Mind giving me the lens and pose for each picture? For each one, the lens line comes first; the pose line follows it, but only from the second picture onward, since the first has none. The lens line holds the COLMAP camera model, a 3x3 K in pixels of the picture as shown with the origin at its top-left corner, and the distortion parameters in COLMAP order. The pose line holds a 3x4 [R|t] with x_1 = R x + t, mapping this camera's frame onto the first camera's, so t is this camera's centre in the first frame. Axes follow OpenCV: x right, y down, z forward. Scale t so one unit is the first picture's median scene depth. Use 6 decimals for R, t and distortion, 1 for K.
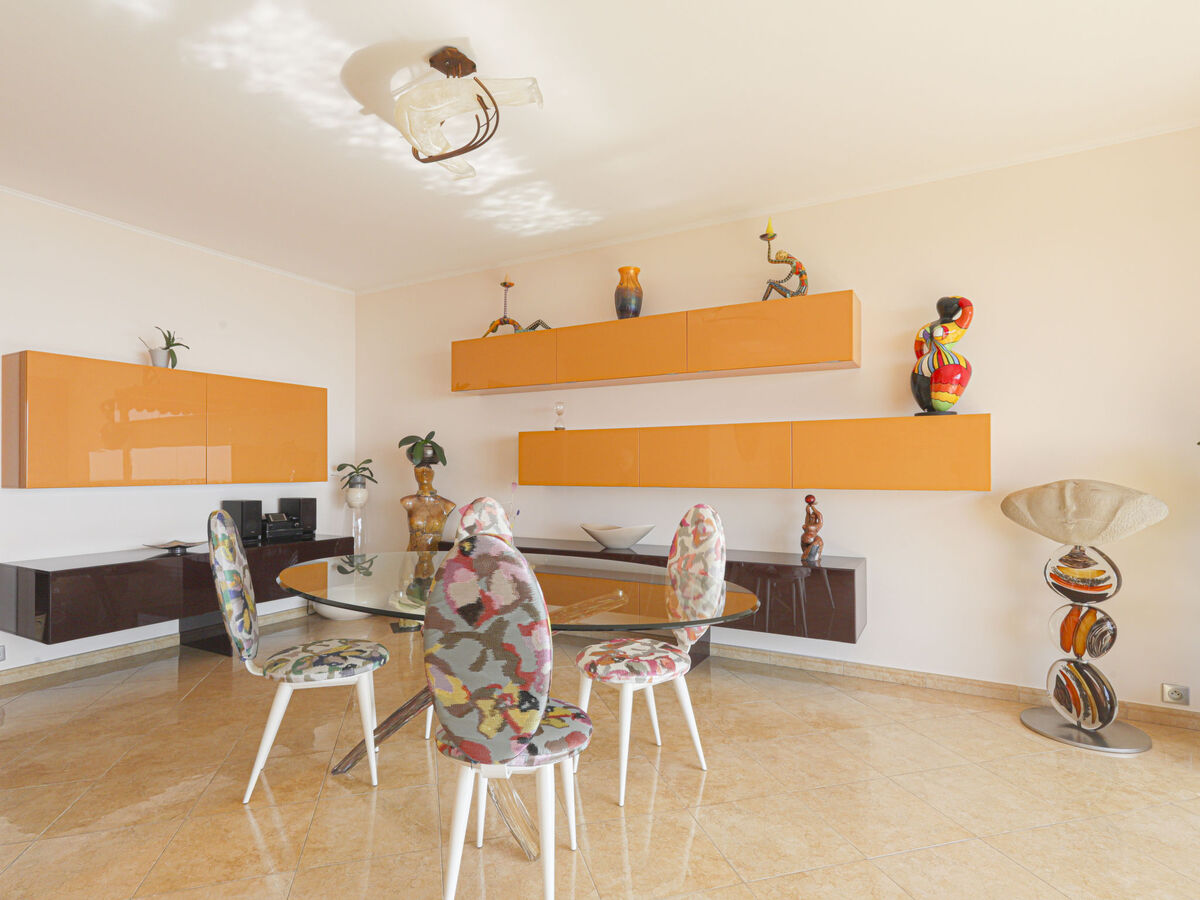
lens RADIAL K [[617.3, 0, 599.3], [0, 617.3, 461.1], [0, 0, 1]] dist [-0.000265, 0.000829]
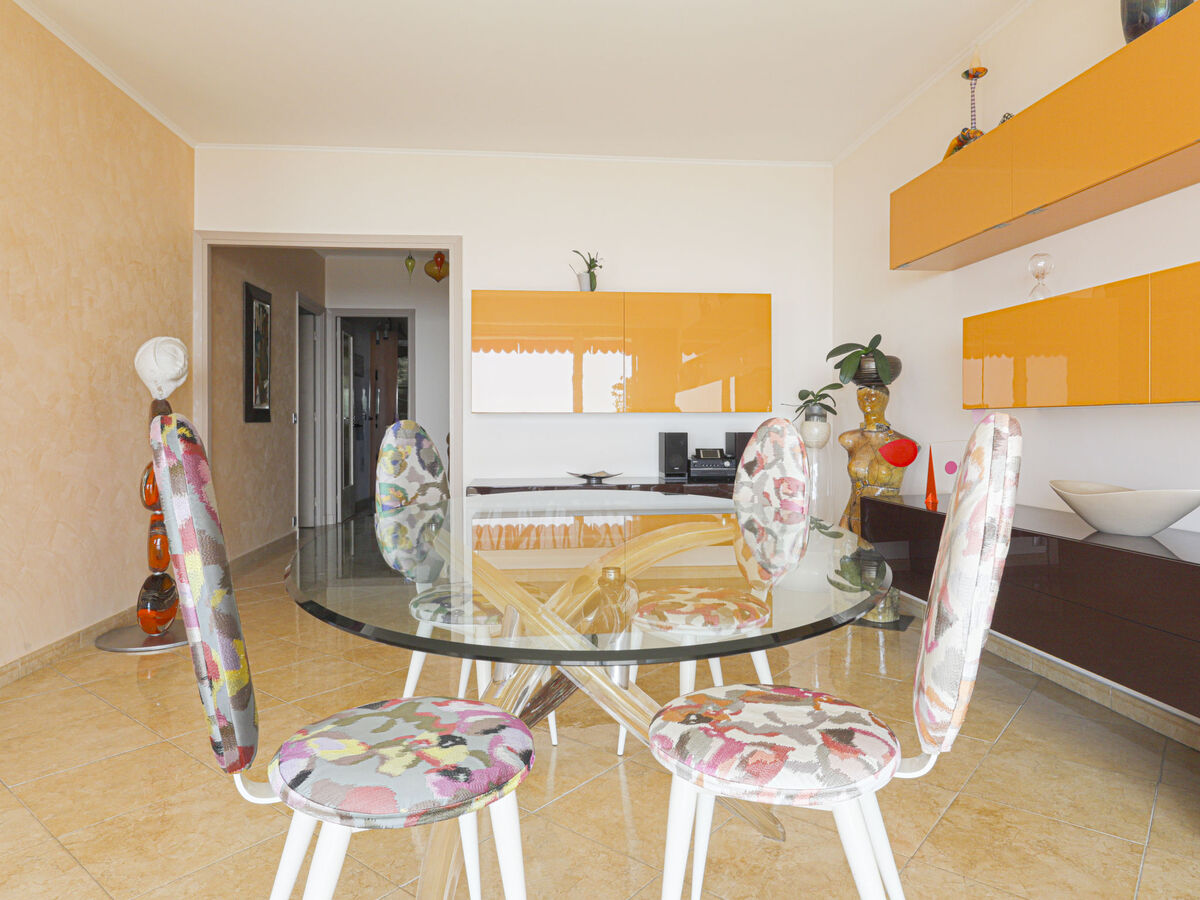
lens RADIAL K [[743.0, 0, 600.8], [0, 743.0, 438.1], [0, 0, 1]] dist [-0.036345, -0.000434]
pose [[0.557023, 0.015113, -0.830360, 0.253405], [0.013542, 0.999536, 0.027276, 0.041968], [0.830387, -0.026438, 0.556560, 0.325704]]
